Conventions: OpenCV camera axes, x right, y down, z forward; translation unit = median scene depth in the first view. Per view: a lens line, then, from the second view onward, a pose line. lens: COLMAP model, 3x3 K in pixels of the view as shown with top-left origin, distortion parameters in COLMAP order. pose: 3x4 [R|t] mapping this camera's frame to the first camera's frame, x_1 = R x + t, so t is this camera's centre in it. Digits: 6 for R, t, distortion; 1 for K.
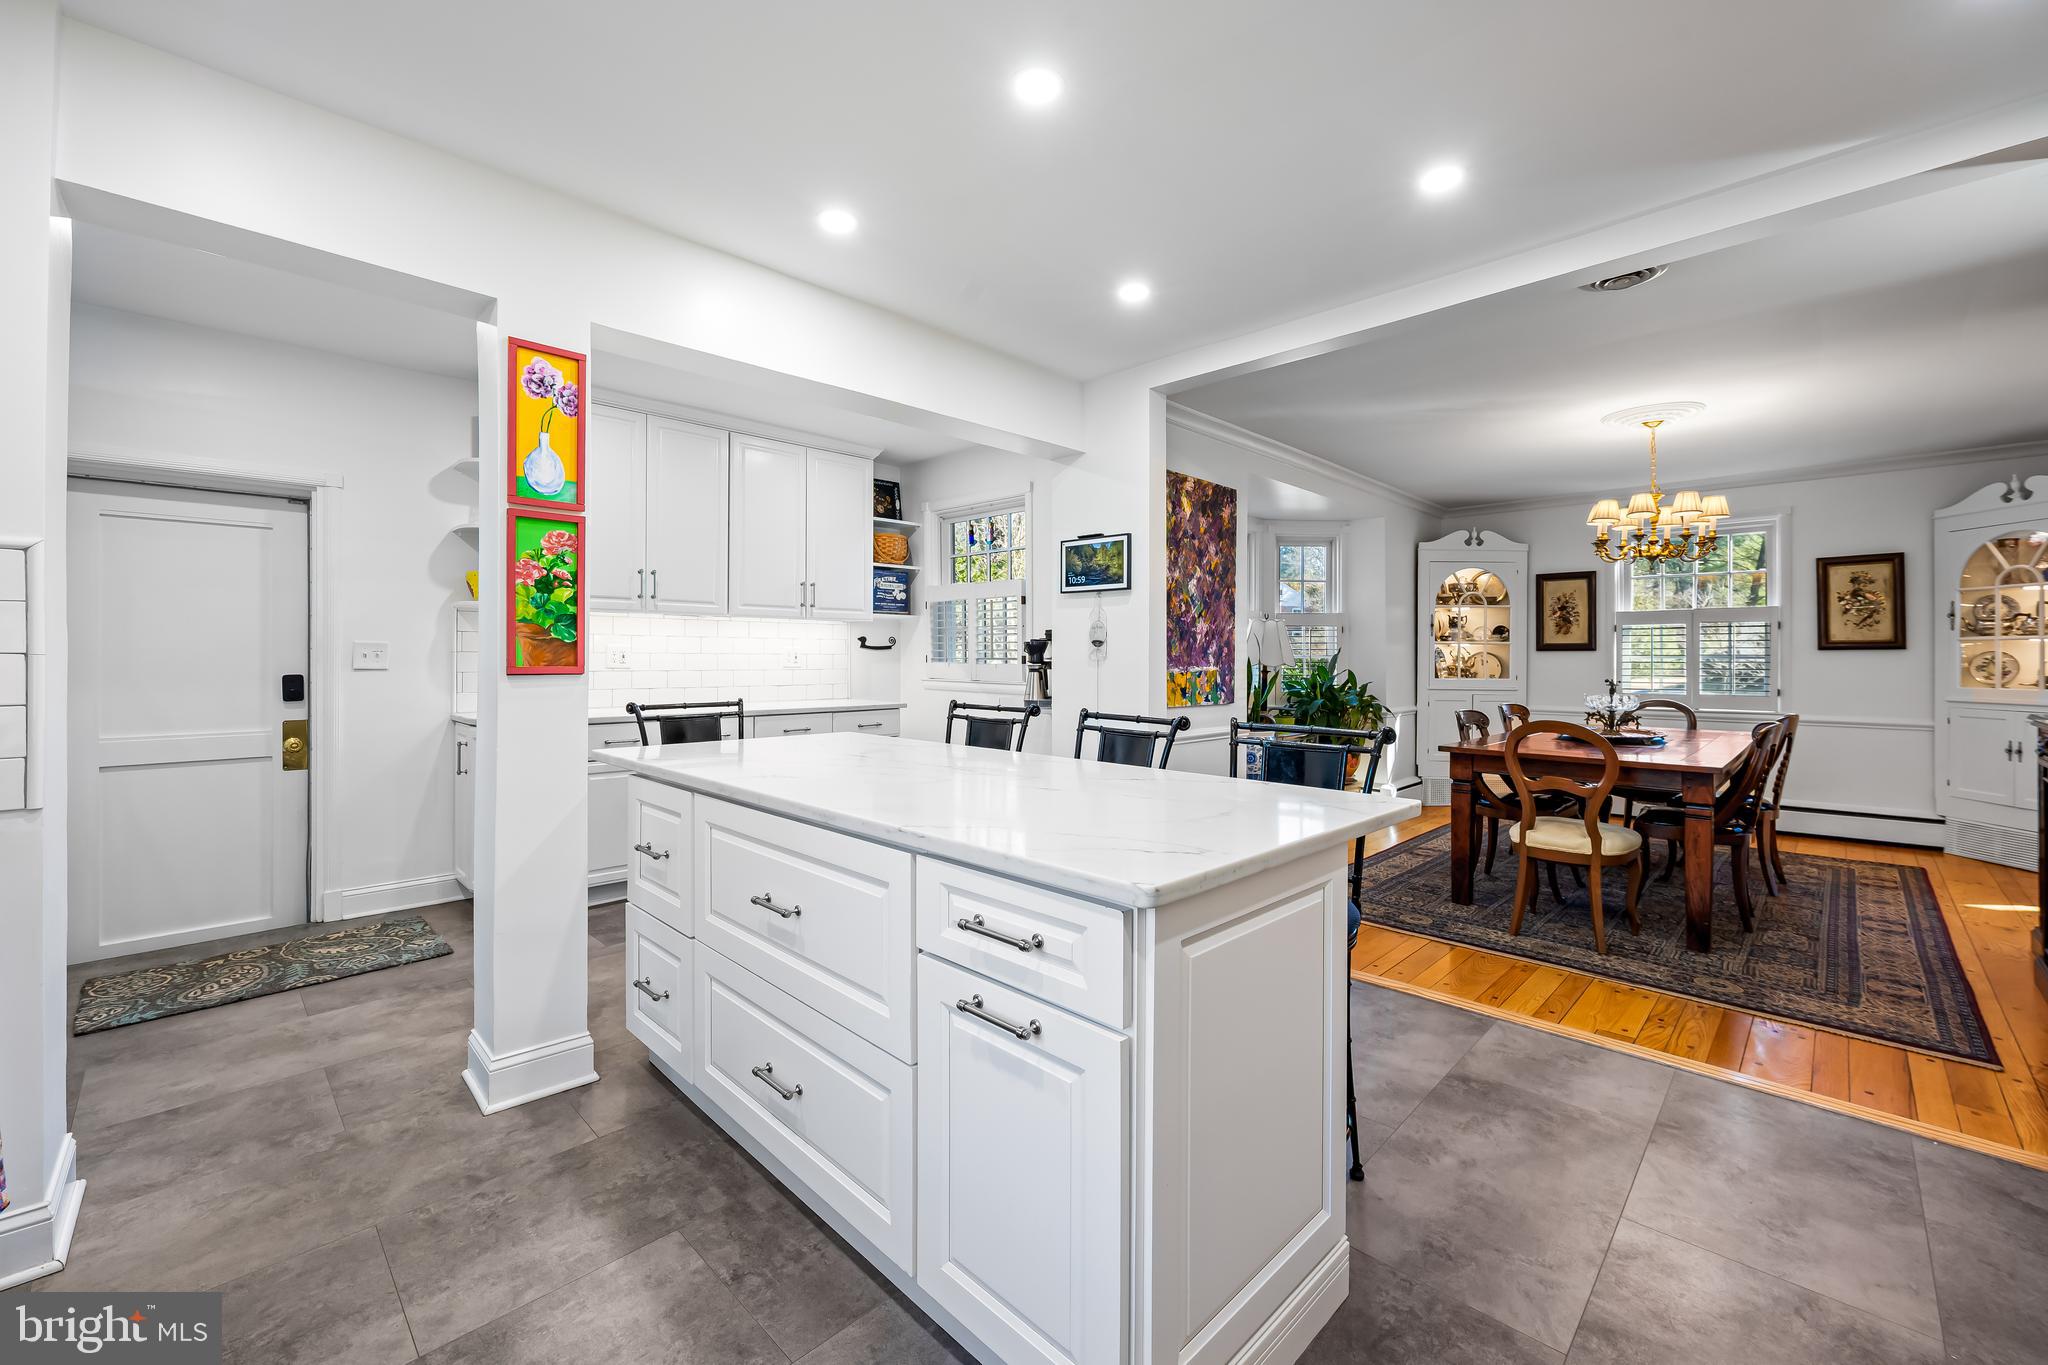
lens RADIAL K [[825.9, 0, 1017.4], [0, 825.9, 665.4], [0, 0, 1]] dist [-0.004246, -0.000171]
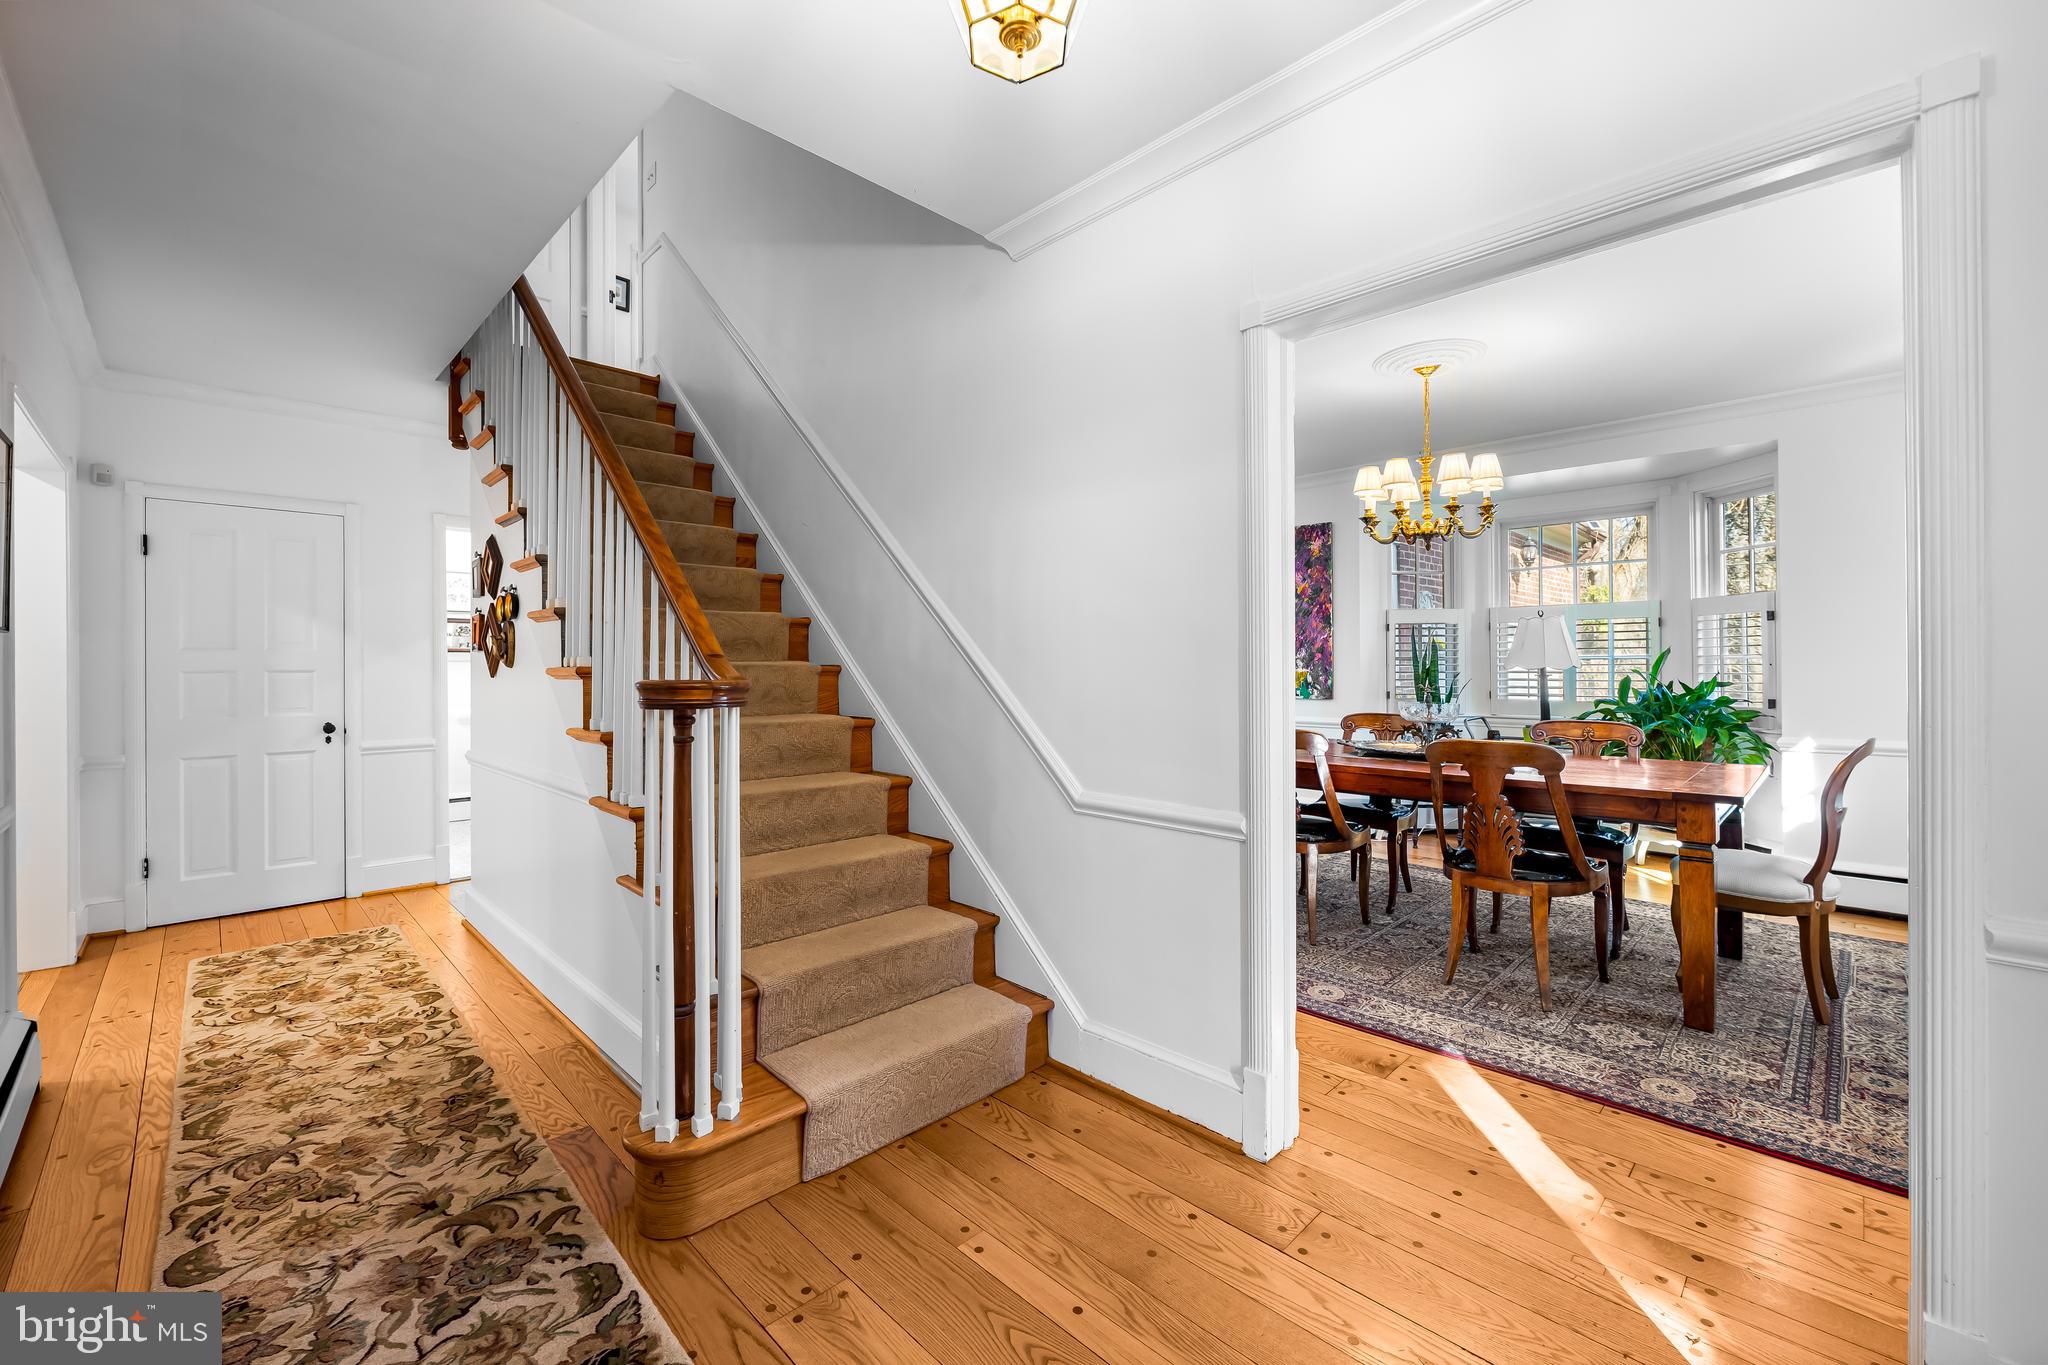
lens RADIAL K [[825.9, 0, 1012.1], [0, 825.9, 667.3], [0, 0, 1]] dist [-0.004246, -0.000171]
pose [[0.011490, 0.004242, -0.999925, 2.236277], [0.000652, 0.999991, 0.004250, -0.009752], [0.999934, -0.000701, 0.011488, 0.788588]]
